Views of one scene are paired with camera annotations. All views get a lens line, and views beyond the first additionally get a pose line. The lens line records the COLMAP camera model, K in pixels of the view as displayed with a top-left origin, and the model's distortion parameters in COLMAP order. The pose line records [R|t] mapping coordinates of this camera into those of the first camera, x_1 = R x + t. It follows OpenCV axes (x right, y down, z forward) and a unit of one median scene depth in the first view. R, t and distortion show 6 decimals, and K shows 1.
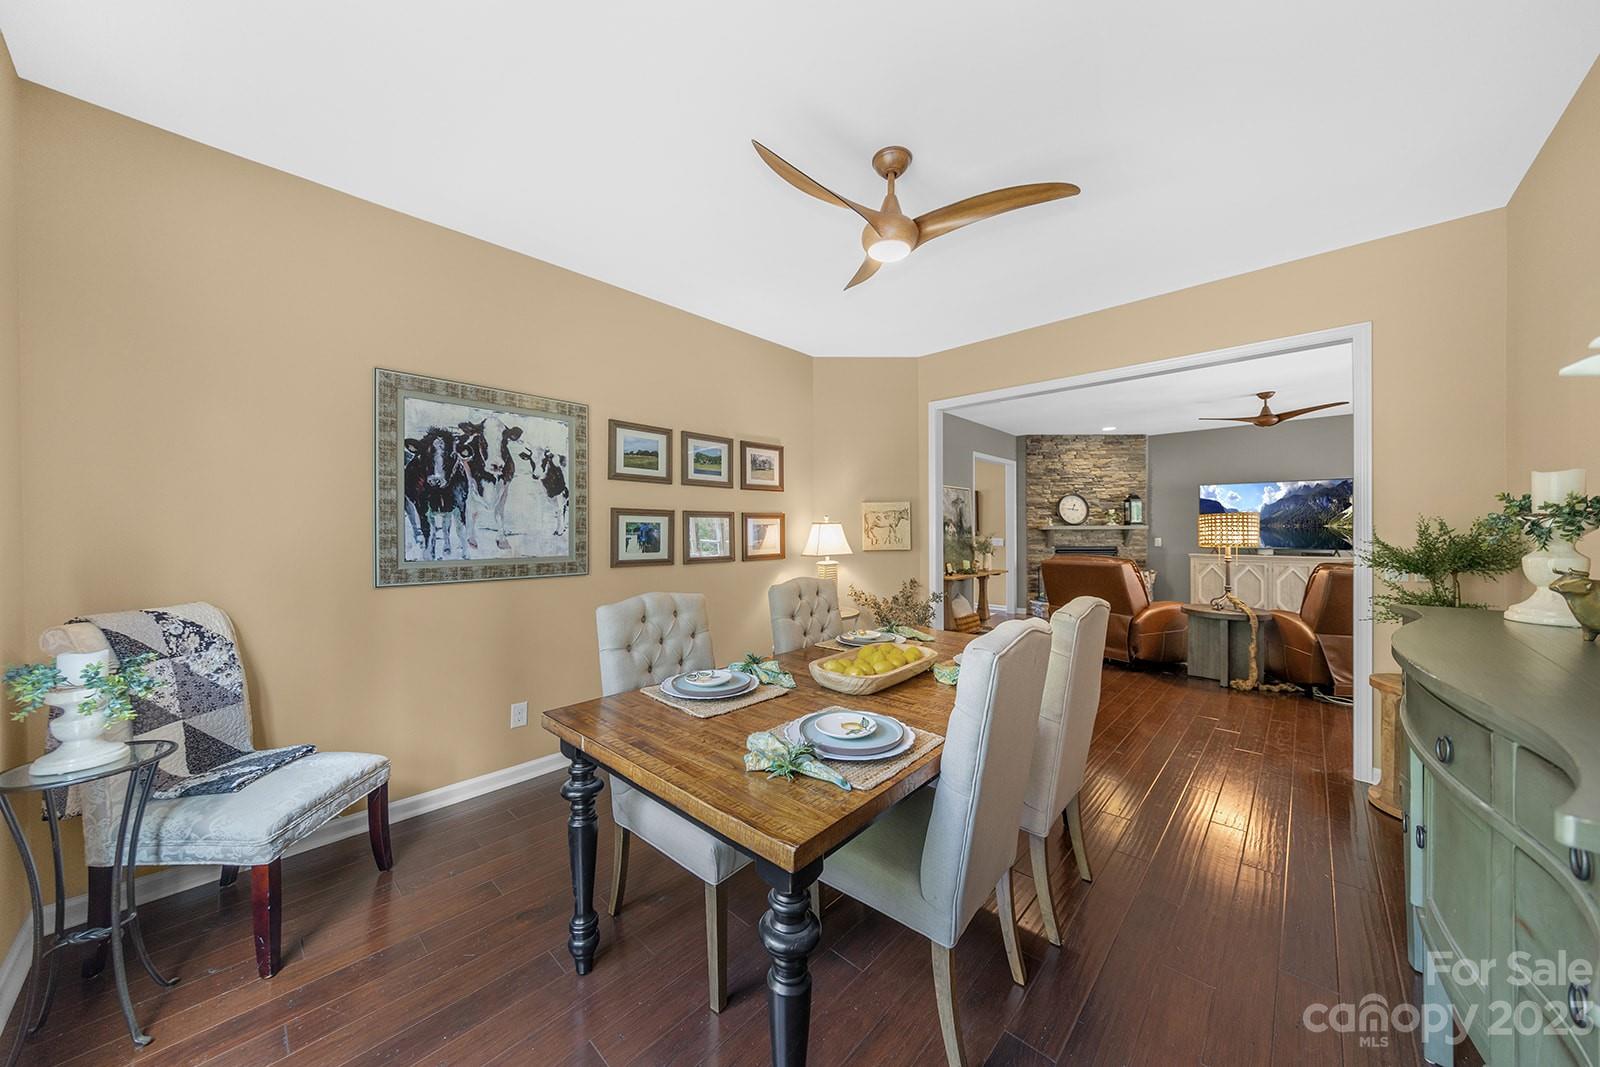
lens RADIAL K [[539.1, 0, 794.6], [0, 539.1, 532.2], [0, 0, 1]] dist [0.000900, 0.000006]
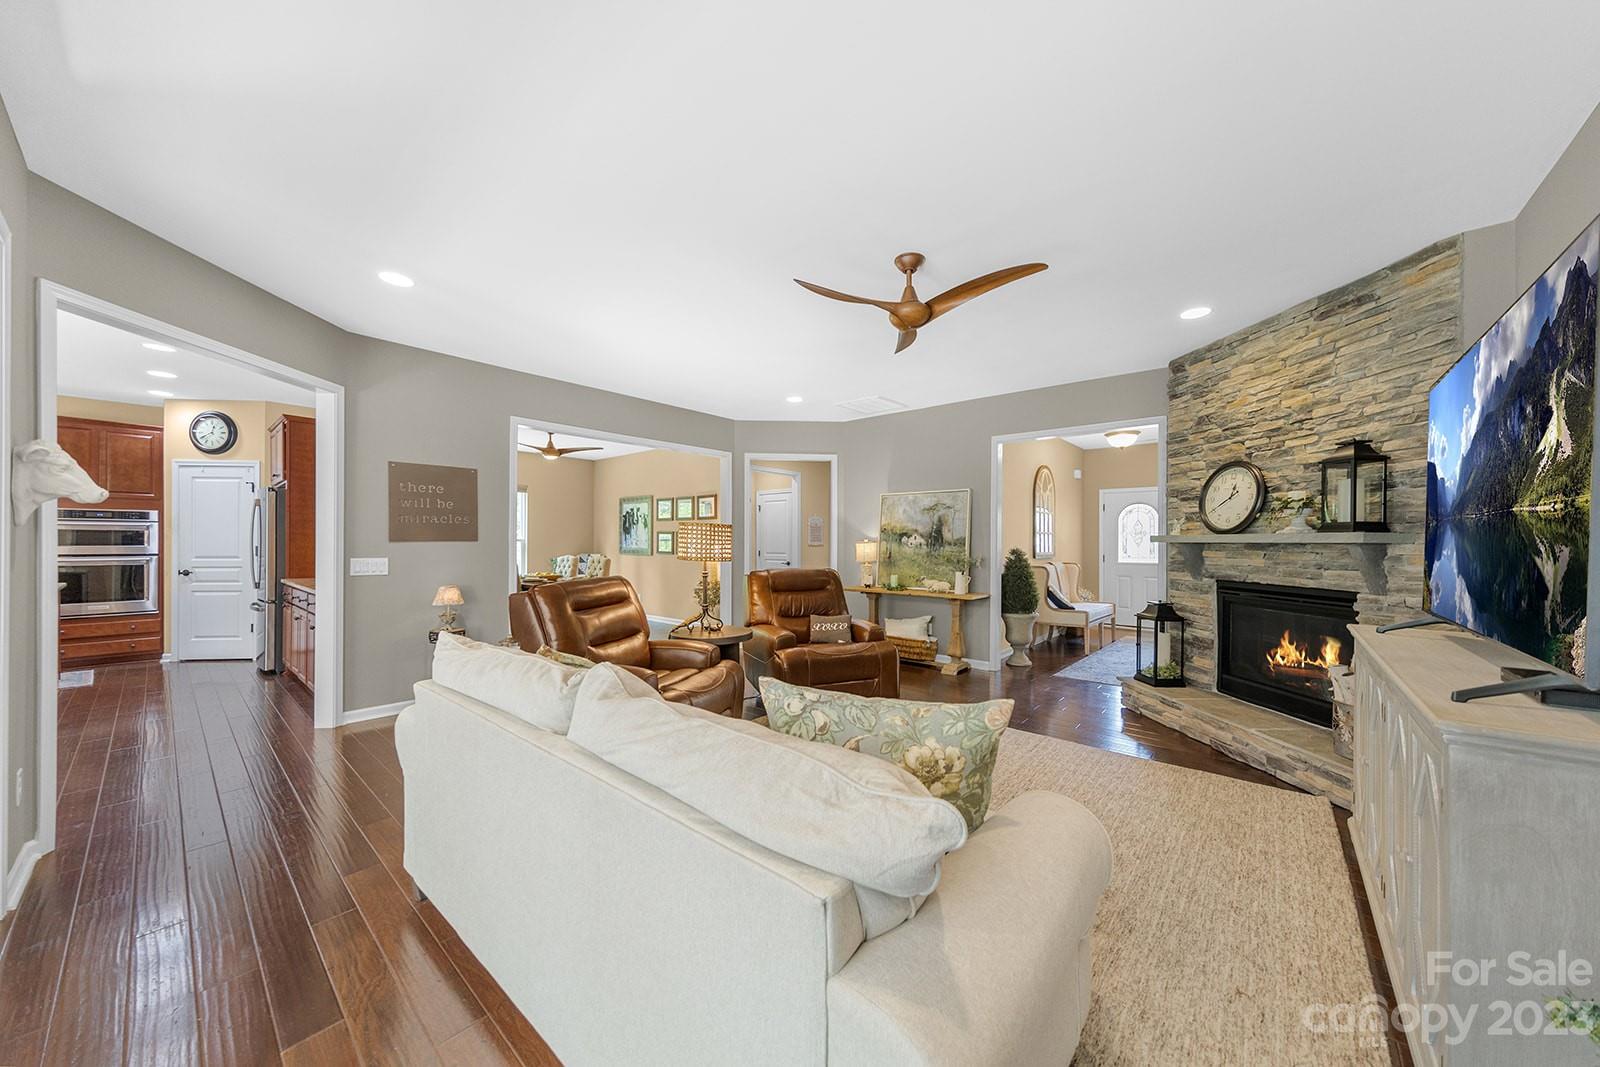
lens RADIAL K [[553.3, 0, 803.9], [0, 553.3, 539.8], [0, 0, 1]] dist [0.007267, 0.000050]
pose [[0.048918, 0.001469, -0.998802, 0.965928], [-0.008273, 0.999965, 0.001065, -0.005021], [0.998769, 0.008211, 0.048929, 0.625881]]
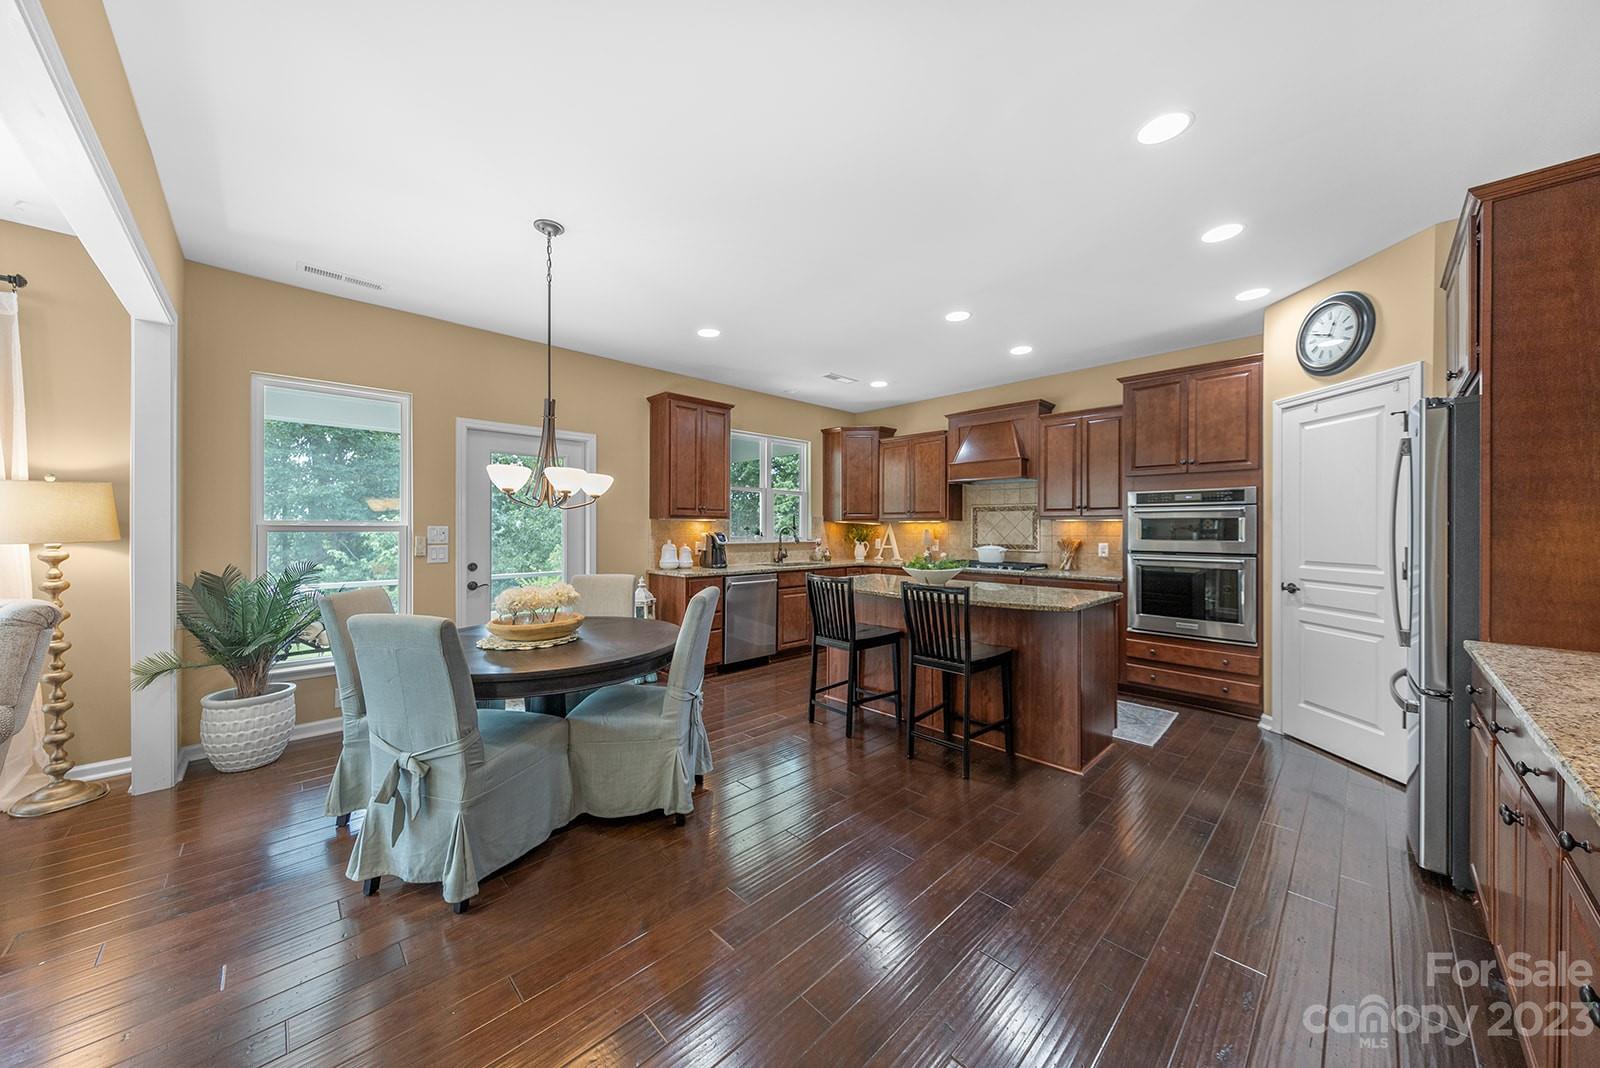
lens RADIAL K [[548.3, 0, 800.4], [0, 548.3, 529.7], [0, 0, 1]] dist [0.007487, -0.000003]
pose [[-0.999072, 0.001806, 0.043045, 0.567921], [0.002062, 0.999980, 0.005915, -0.002793], [-0.043033, 0.005998, -0.999056, 0.304084]]
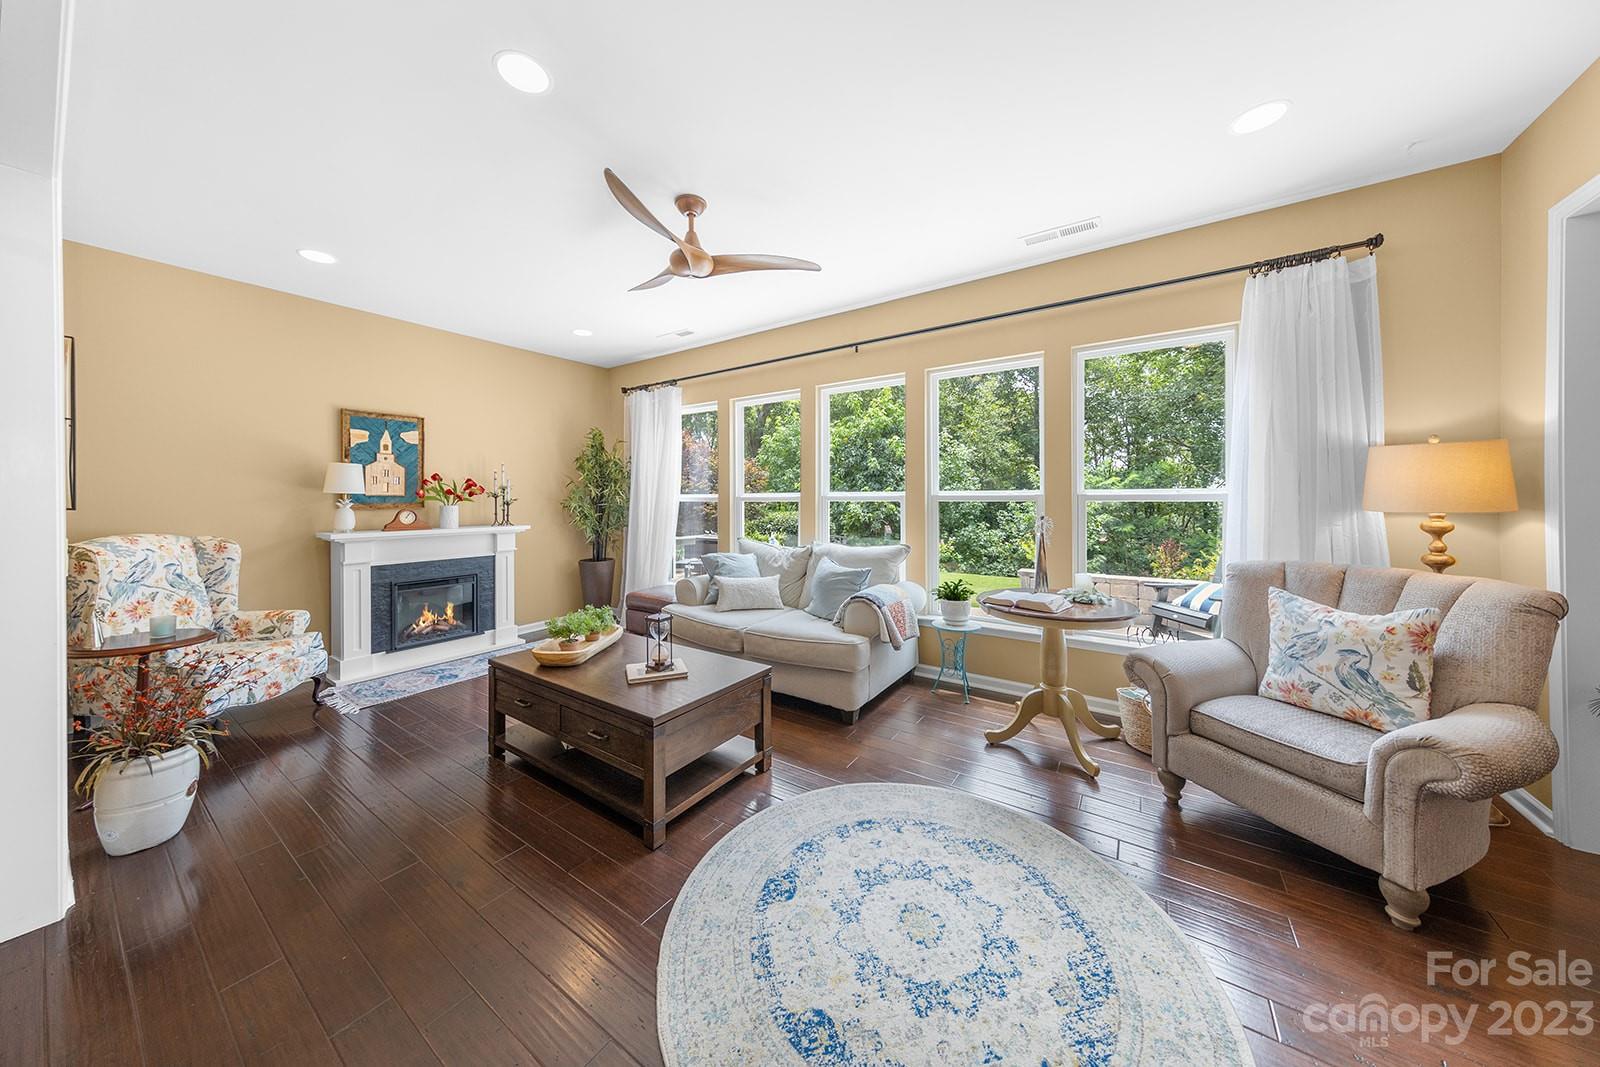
lens RADIAL K [[513.9, 0, 792.3], [0, 513.9, 497.3], [0, 0, 1]] dist [0.006381, 0.000049]
pose [[-0.155020, 0.006872, 0.987887, 0.793148], [0.007997, 0.999952, -0.005701, -0.003096], [-0.987879, 0.007016, -0.155068, 0.368908]]
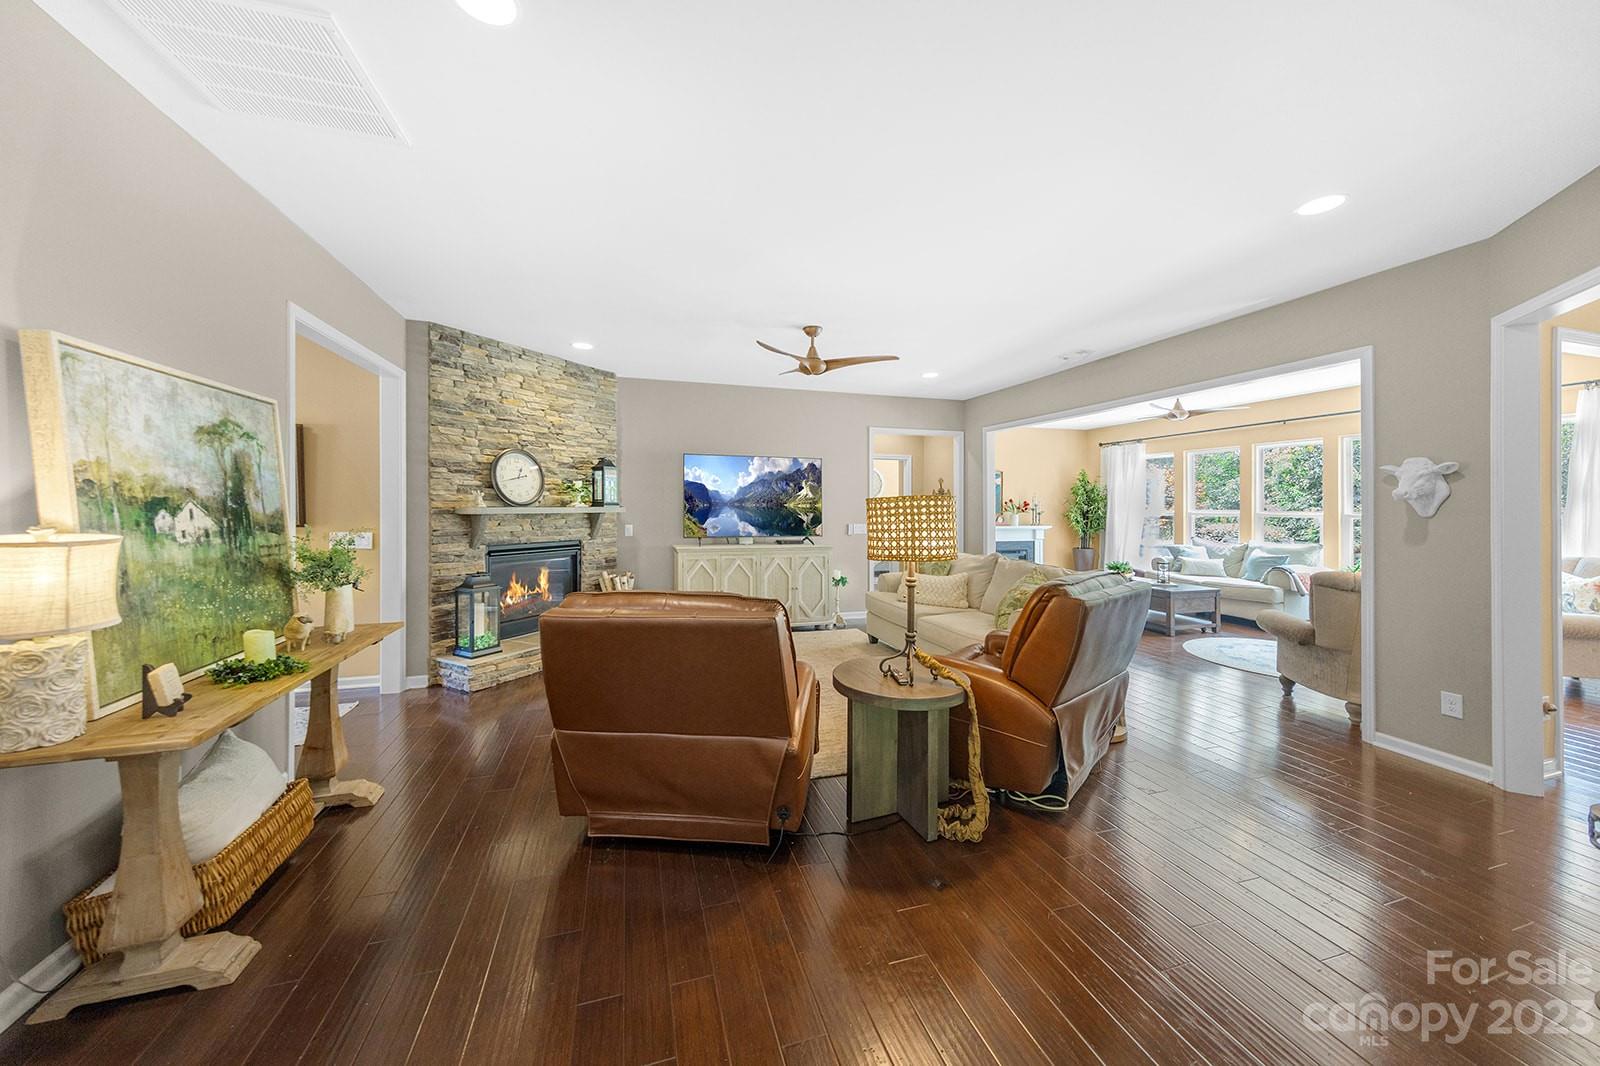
lens RADIAL K [[555.5, 0, 797.2], [0, 555.5, 507.7], [0, 0, 1]] dist [0.013479, -0.000018]
pose [[0.490405, 0.002563, 0.871491, 0.151446], [-0.004779, 0.999989, -0.000252, -0.012151], [-0.871481, -0.004041, 0.490412, 0.461517]]
